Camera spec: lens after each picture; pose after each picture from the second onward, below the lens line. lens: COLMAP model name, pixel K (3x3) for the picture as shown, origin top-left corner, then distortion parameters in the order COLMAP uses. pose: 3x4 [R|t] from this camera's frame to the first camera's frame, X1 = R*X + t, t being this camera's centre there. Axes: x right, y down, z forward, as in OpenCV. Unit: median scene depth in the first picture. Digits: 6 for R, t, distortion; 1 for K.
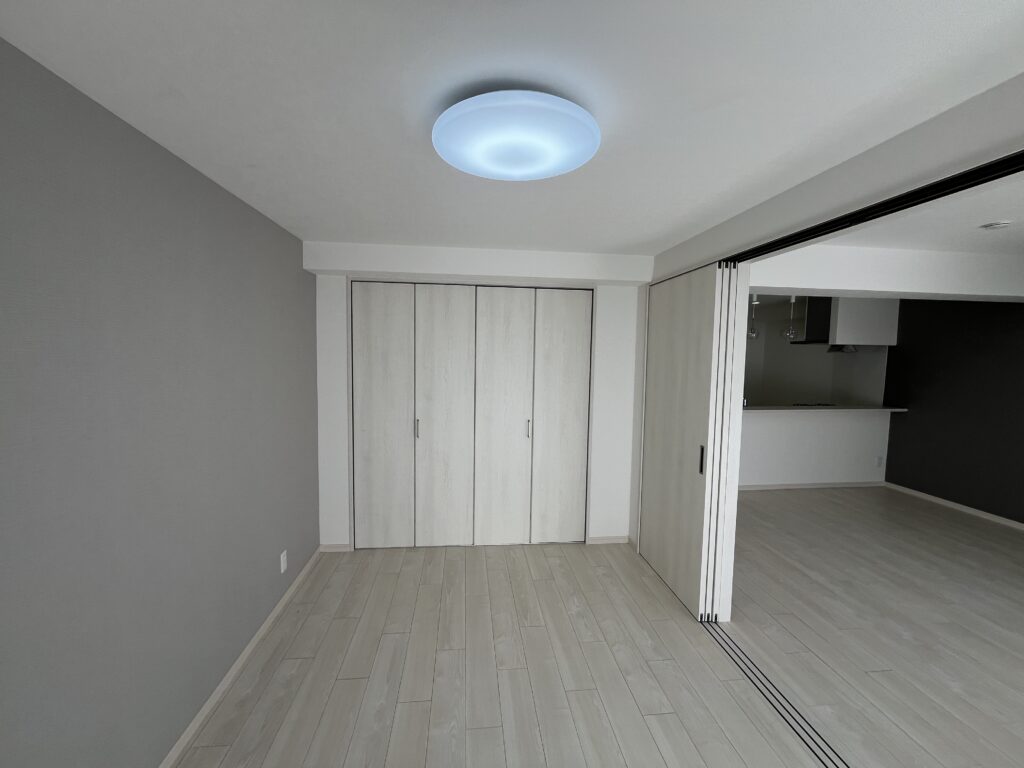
lens RADIAL K [[415.9, 0, 514.0], [0, 415.9, 383.2], [0, 0, 1]] dist [0.003329, 0.000300]
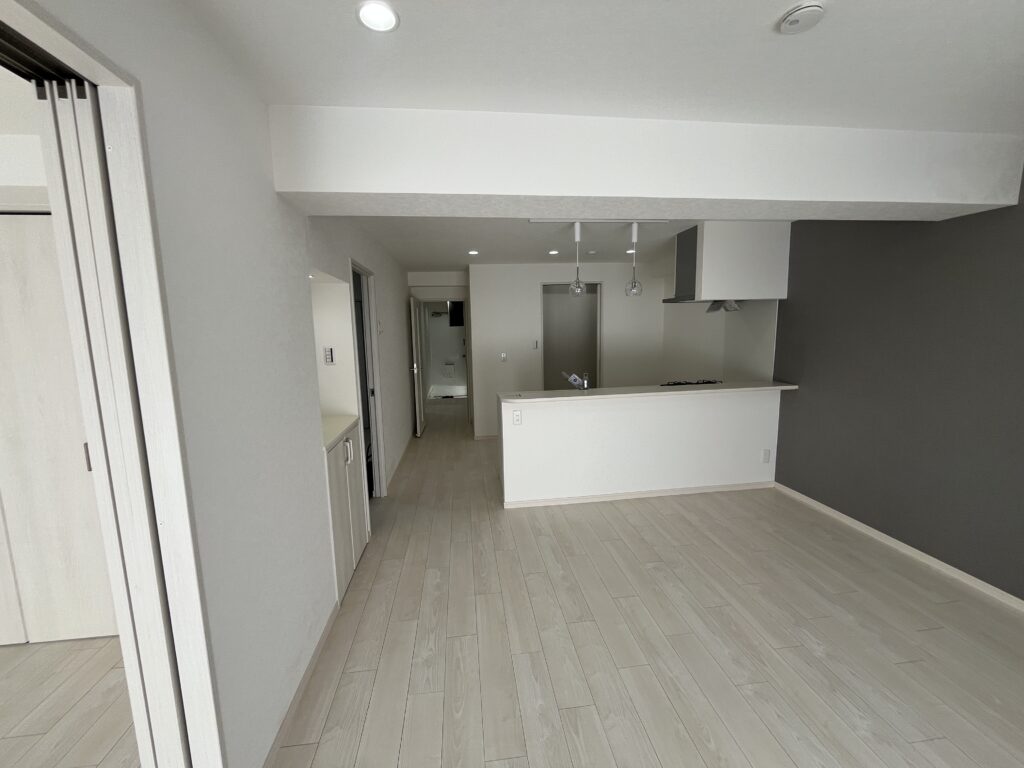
lens RADIAL K [[415.9, 0, 509.8], [0, 415.9, 383.3], [0, 0, 1]] dist [0.003329, 0.000300]
pose [[0.999299, -0.037413, 0.001252, 0.423113], [0.037262, 0.997356, 0.062390, -0.006571], [-0.003583, -0.062299, 0.998051, 0.266174]]
